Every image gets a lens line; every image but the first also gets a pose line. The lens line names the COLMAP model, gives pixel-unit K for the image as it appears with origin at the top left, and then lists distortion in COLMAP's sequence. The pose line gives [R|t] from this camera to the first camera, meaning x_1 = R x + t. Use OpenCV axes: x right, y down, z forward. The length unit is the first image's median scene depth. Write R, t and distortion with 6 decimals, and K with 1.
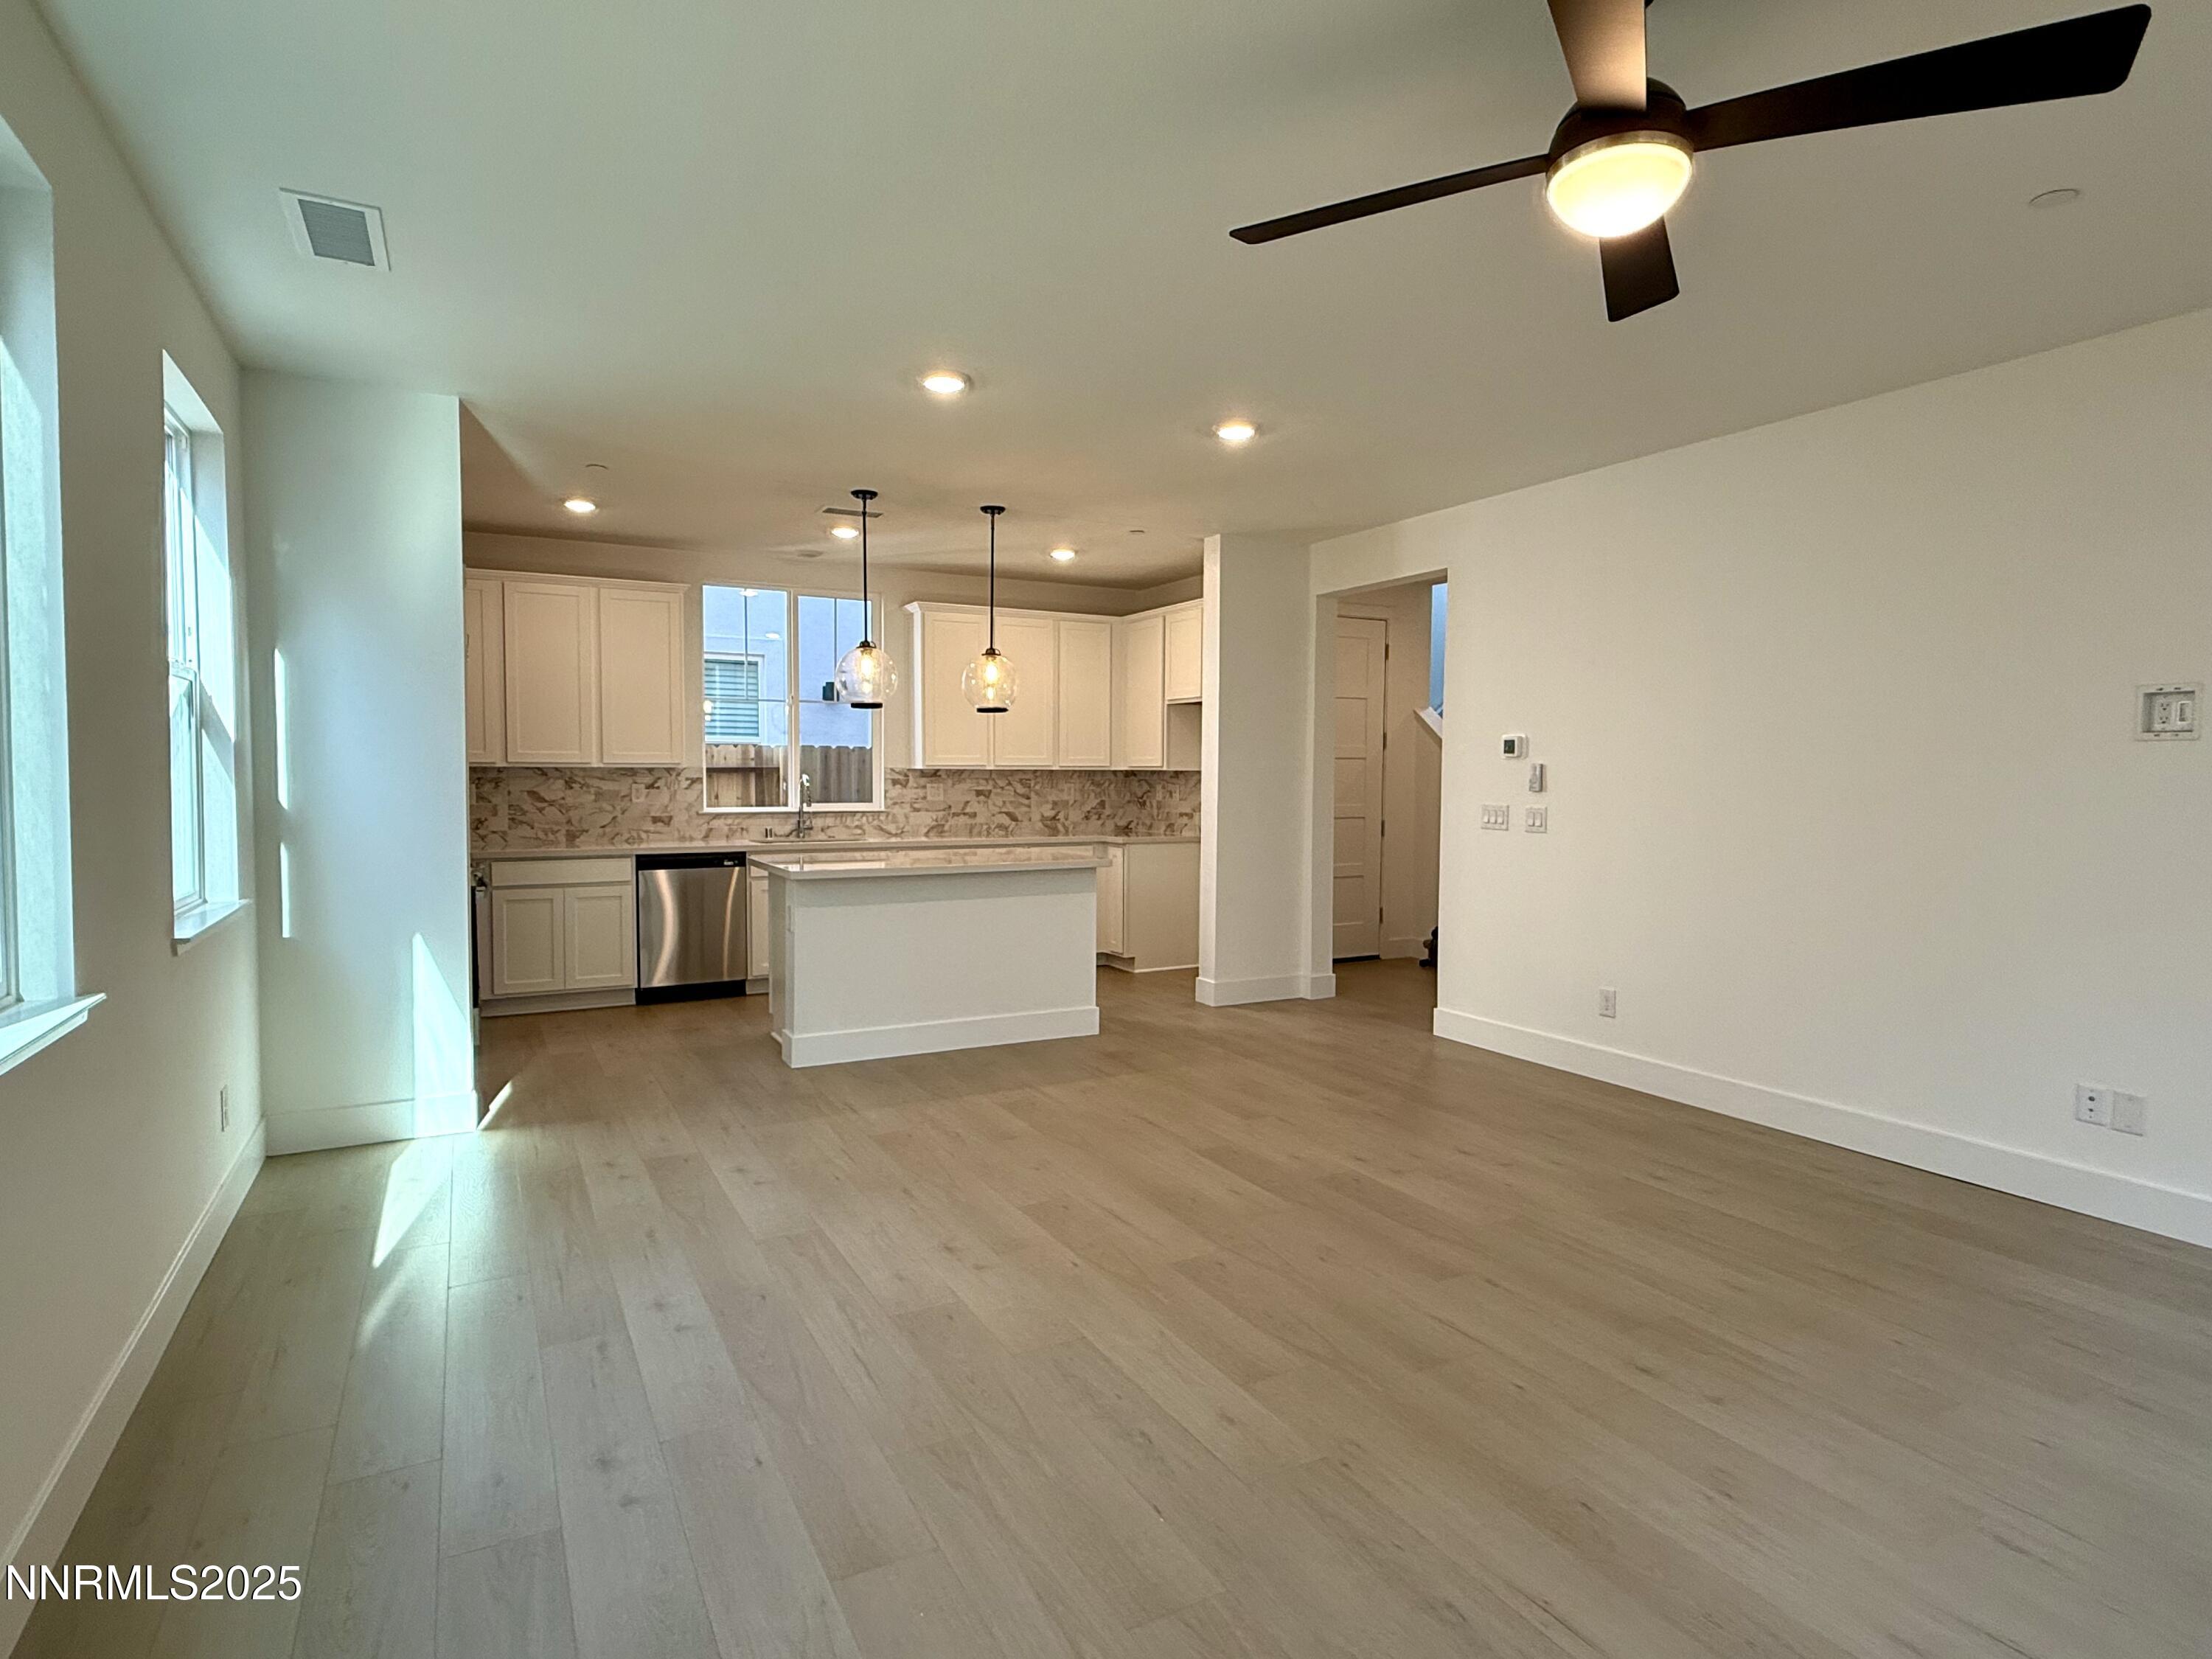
lens RADIAL K [[1181.3, 0, 1090.0], [0, 1181.3, 826.7], [0, 0, 1]] dist [-0.002275, -0.002769]
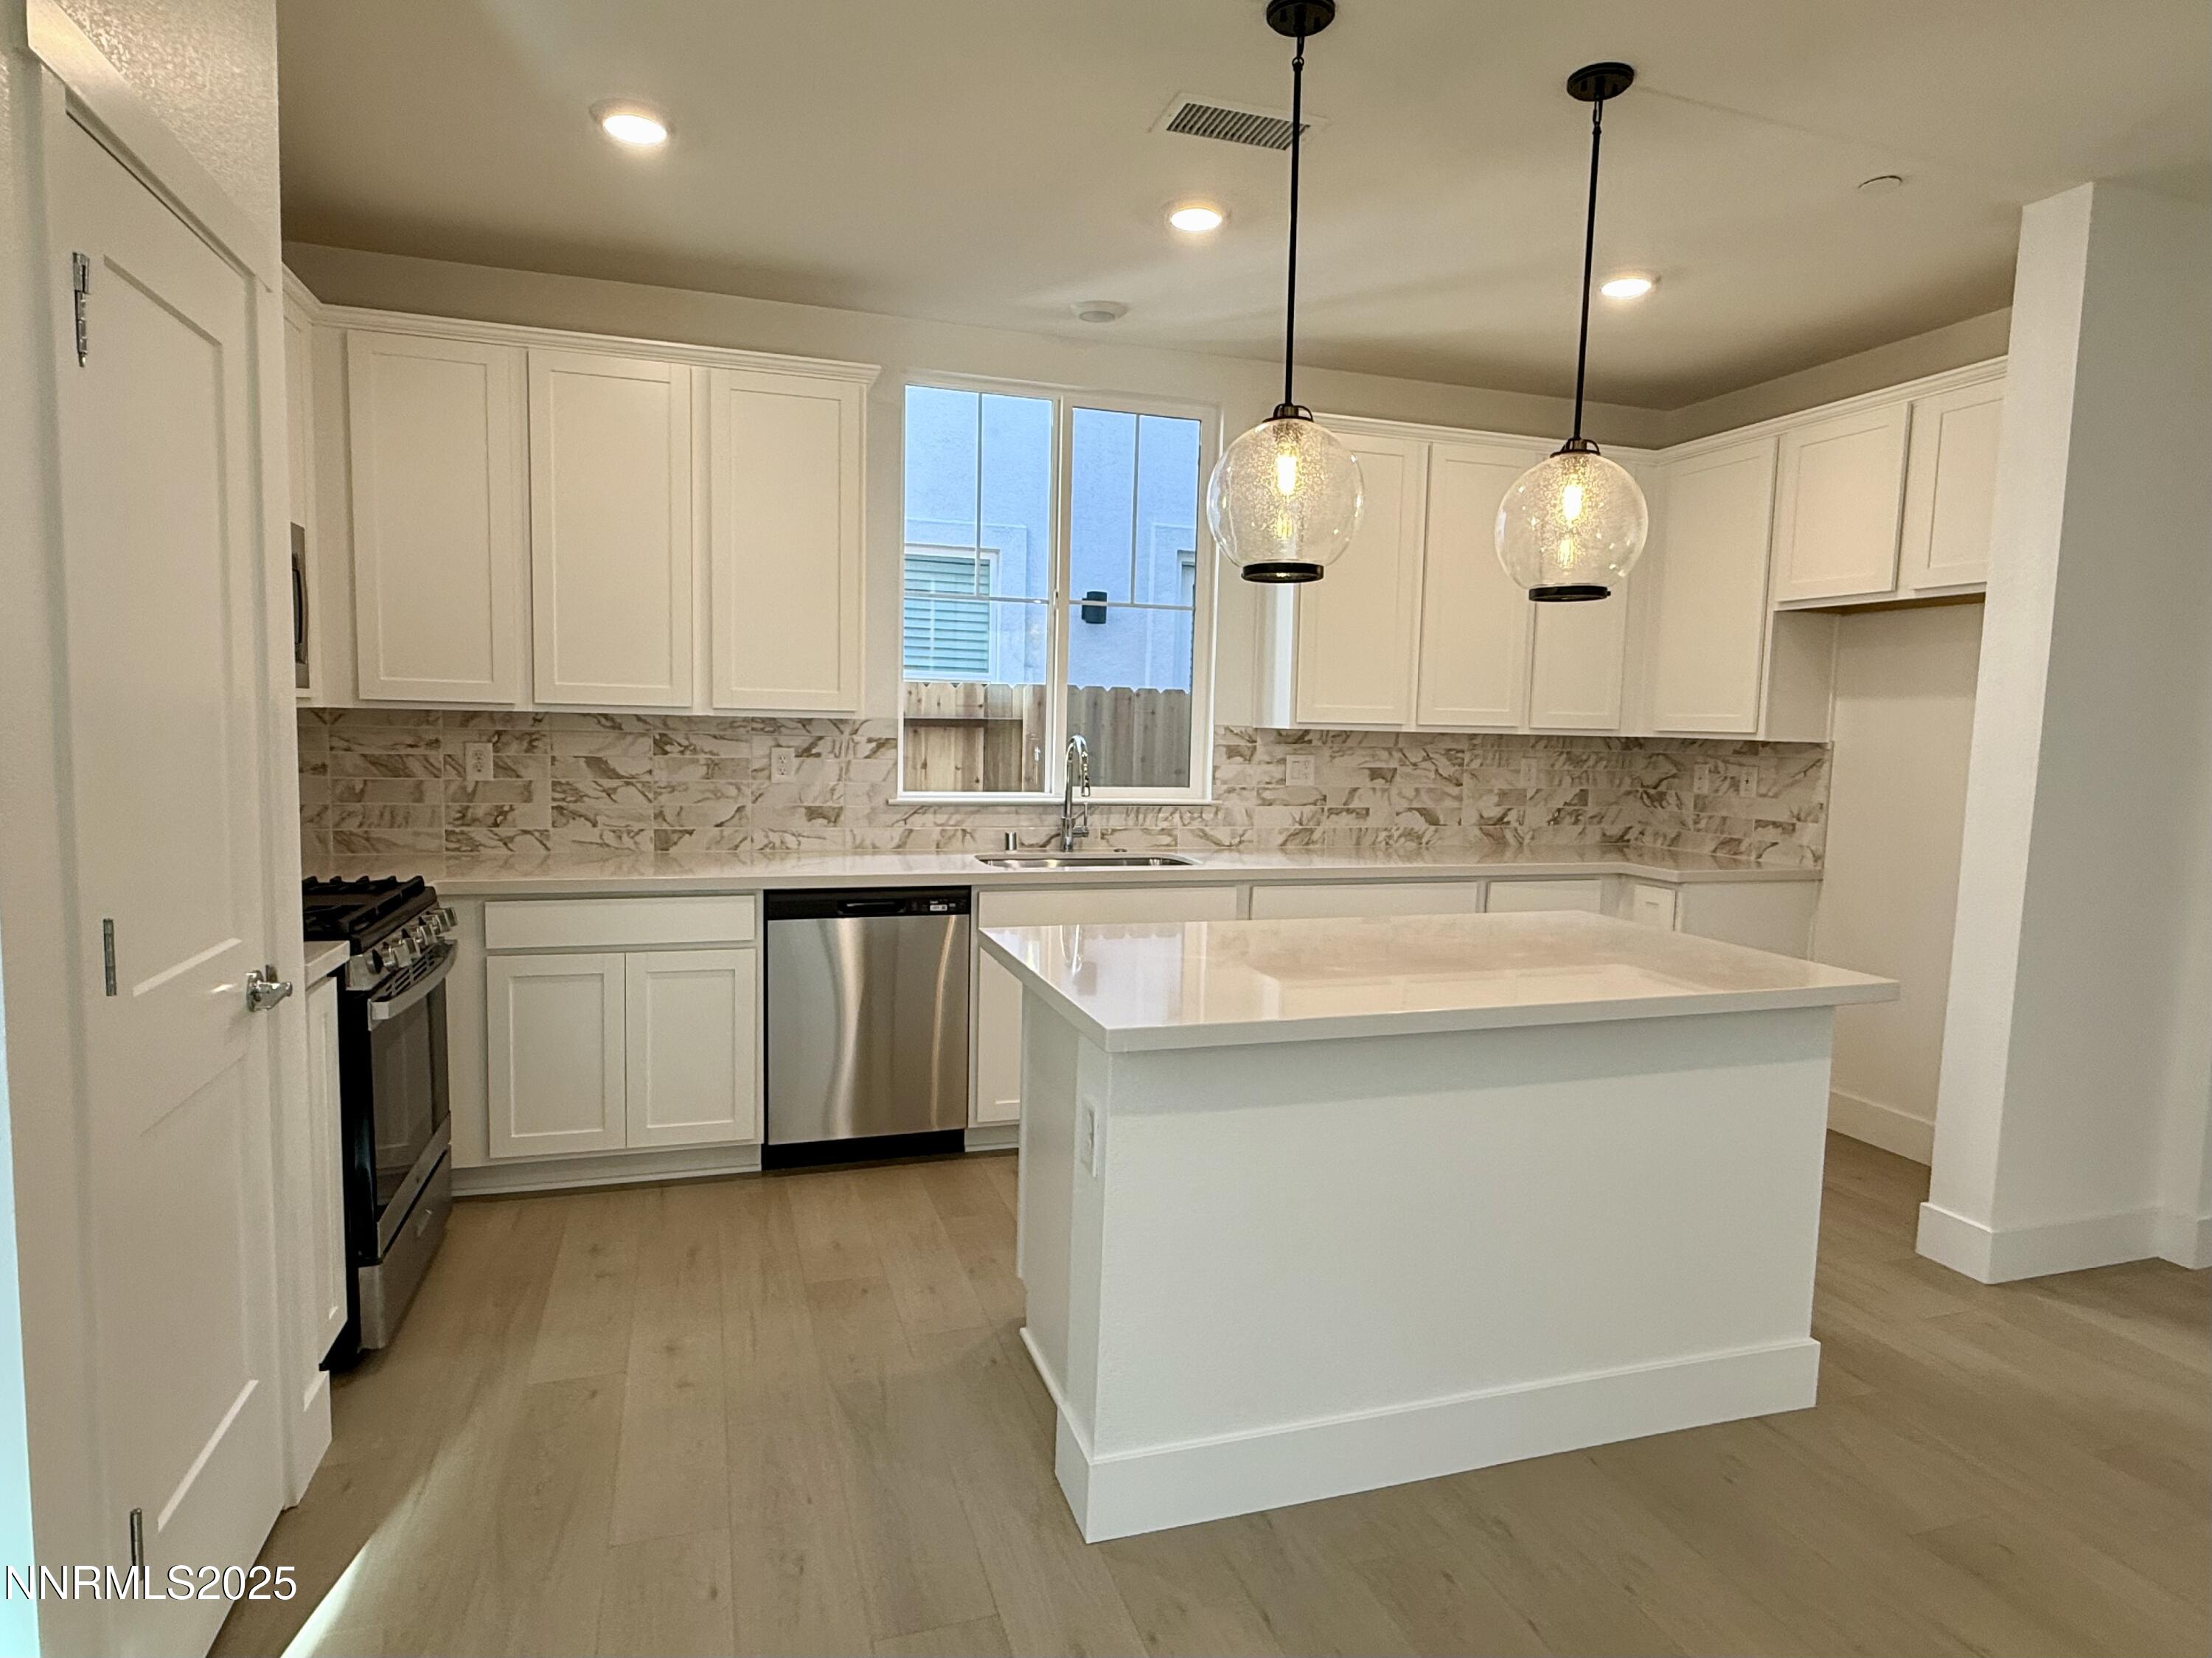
lens RADIAL K [[1181.3, 0, 1064.6], [0, 1181.3, 824.7], [0, 0, 1]] dist [-0.002275, -0.002769]
pose [[0.980913, 0.034801, -0.191307, -0.142195], [-0.027611, 0.998813, 0.040124, -0.024876], [0.192477, -0.034076, 0.980710, 0.465467]]
